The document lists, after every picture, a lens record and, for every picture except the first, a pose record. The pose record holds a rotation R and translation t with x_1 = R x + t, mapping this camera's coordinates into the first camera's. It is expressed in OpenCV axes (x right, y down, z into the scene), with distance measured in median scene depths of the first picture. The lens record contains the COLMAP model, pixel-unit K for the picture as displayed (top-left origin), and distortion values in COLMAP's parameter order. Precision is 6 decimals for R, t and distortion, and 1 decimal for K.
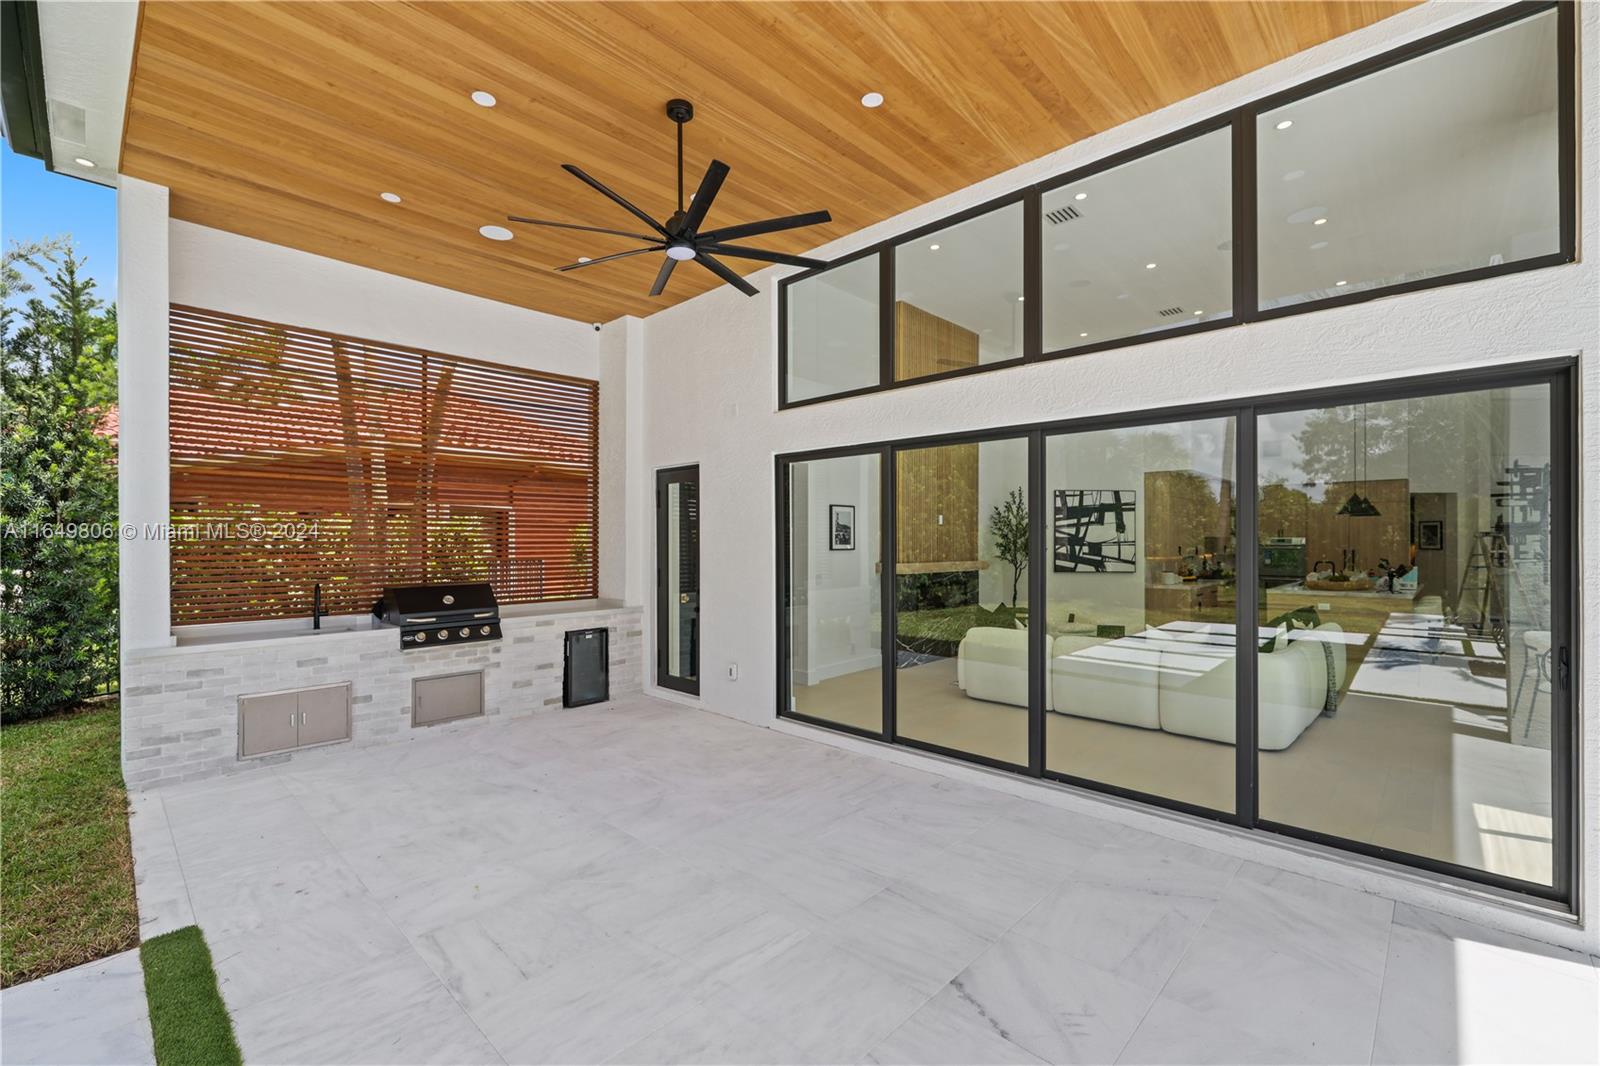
lens RADIAL K [[689.6, 0, 808.0], [0, 689.6, 539.8], [0, 0, 1]] dist [-0.040408, 0.009344]
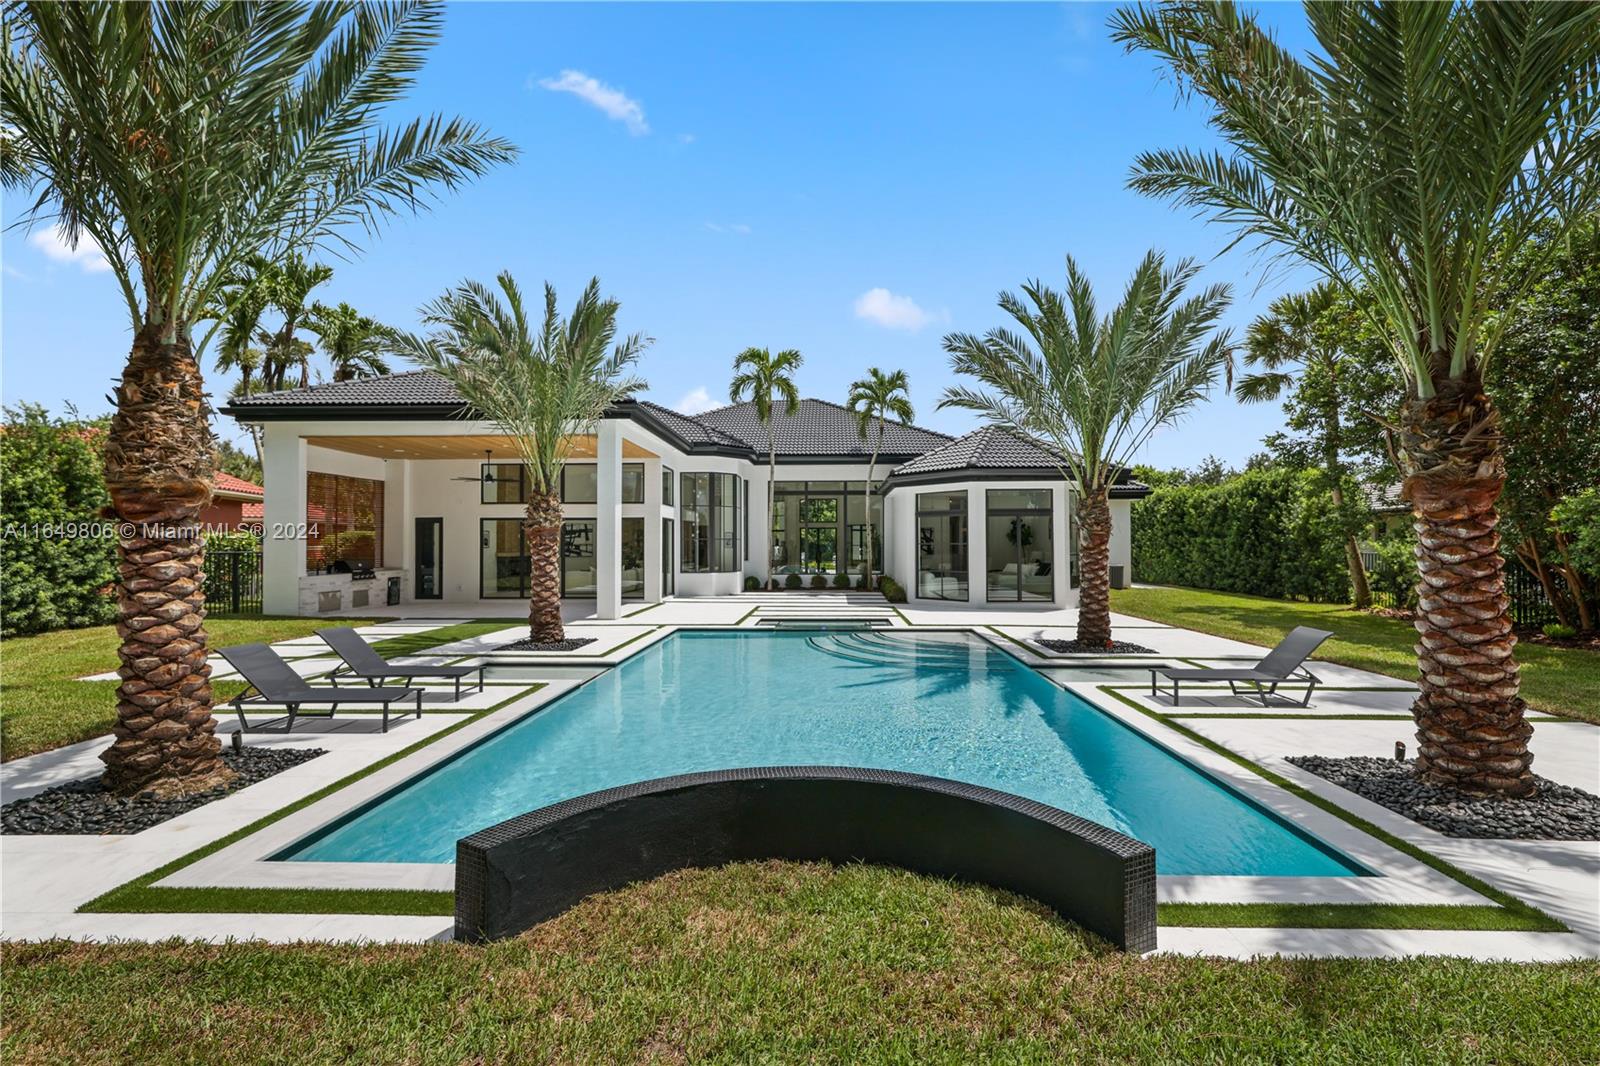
lens RADIAL K [[689.6, 0, 808.0], [0, 689.6, 539.8], [0, 0, 1]] dist [-0.040408, 0.009344]
pose [[0.760211, -0.000057, 0.649676, -0.803049], [0.003412, 0.999987, -0.003906, -0.001520], [-0.649667, 0.005186, 0.760201, -2.051301]]
